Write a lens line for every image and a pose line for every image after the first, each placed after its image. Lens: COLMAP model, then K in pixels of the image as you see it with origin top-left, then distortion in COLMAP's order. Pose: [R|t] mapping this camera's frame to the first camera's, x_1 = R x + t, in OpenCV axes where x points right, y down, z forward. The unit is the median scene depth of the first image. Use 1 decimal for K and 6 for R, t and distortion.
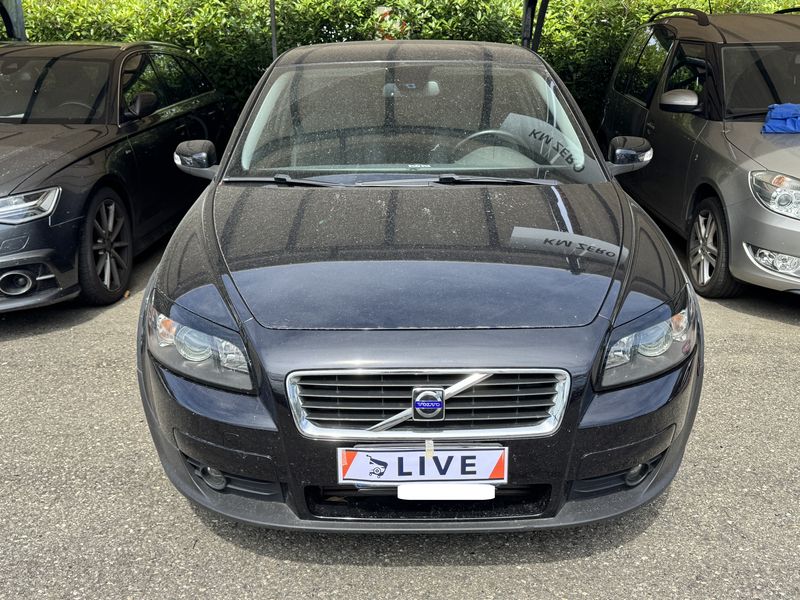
lens RADIAL K [[831.8, 0, 400.9], [0, 831.8, 295.4], [0, 0, 1]] dist [0.067243, 0.000000]
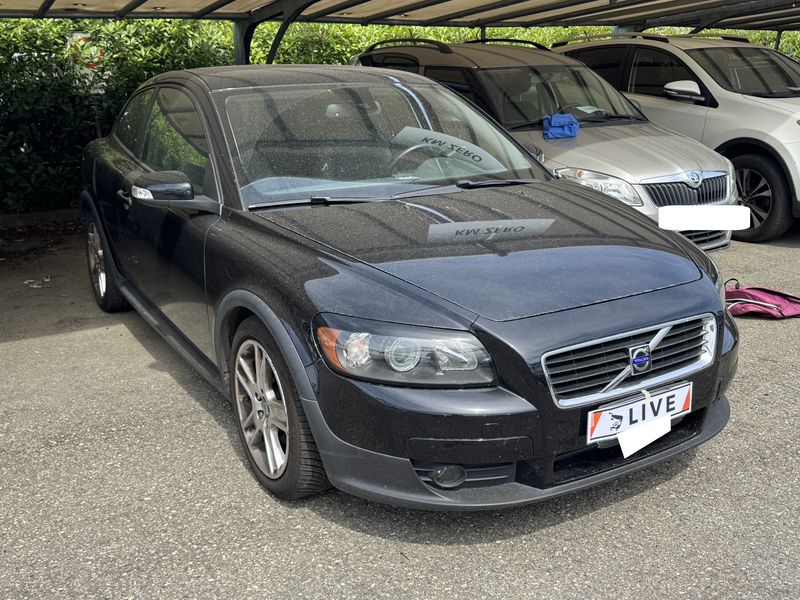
lens RADIAL K [[831.8, 0, 398.7], [0, 831.8, 303.7], [0, 0, 1]] dist [0.067243, 0.000000]
pose [[0.855341, -0.152126, 0.495227, -0.830685], [0.165375, 0.986079, 0.017277, -0.024483], [-0.490962, 0.067120, 0.868592, 0.130786]]
